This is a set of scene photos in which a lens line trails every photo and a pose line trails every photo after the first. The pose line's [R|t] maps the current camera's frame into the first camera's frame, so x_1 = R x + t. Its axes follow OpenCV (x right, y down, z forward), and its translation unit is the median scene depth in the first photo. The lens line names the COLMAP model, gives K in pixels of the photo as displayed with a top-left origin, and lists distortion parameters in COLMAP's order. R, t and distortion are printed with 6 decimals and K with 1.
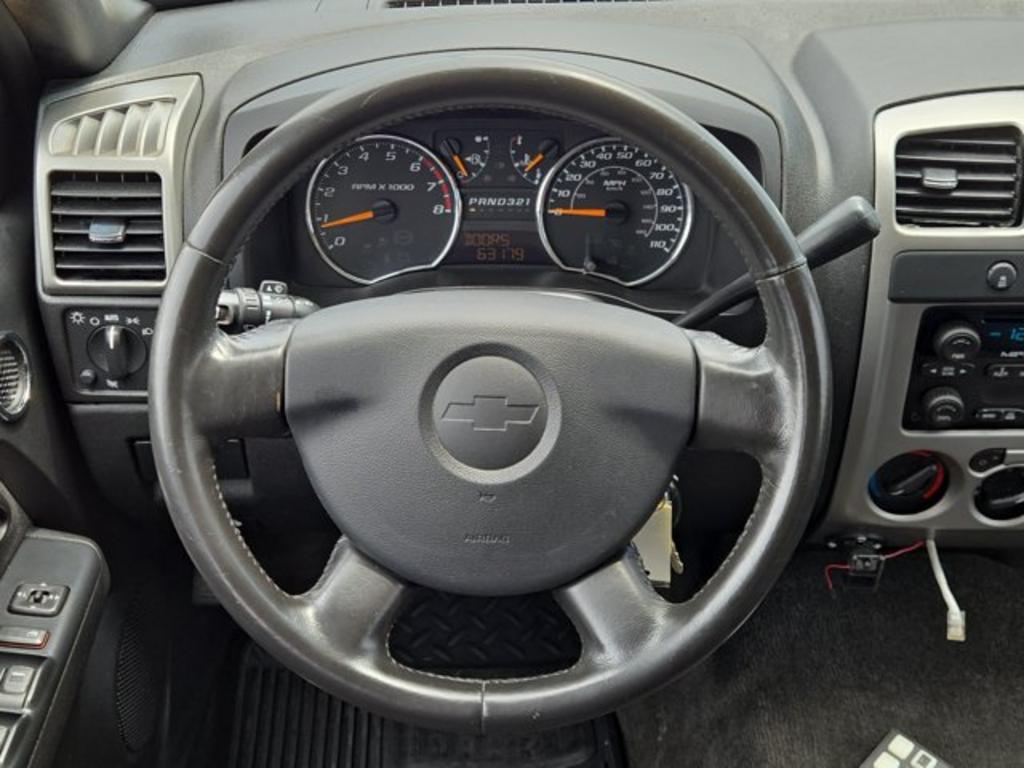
lens RADIAL K [[1352.7, 0, 504.2], [0, 1352.7, 386.3], [0, 0, 1]] dist [0.098417, -0.143756]
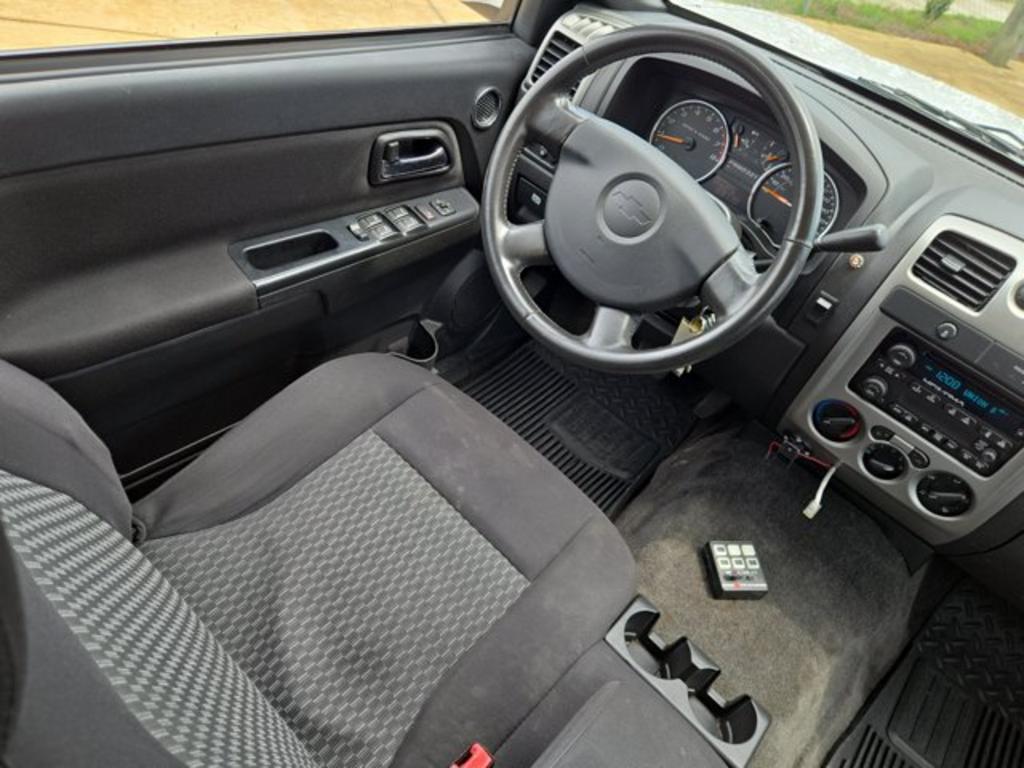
lens RADIAL K [[727.6, 0, 512.0], [0, 727.6, 384.0], [0, 0, 1]] dist [0.069642, -0.071830]
pose [[0.732037, 0.594470, -0.332756, 0.284834], [-0.570086, 0.801950, 0.178545, 0.103289], [0.372994, 0.058998, 0.925956, -0.031539]]
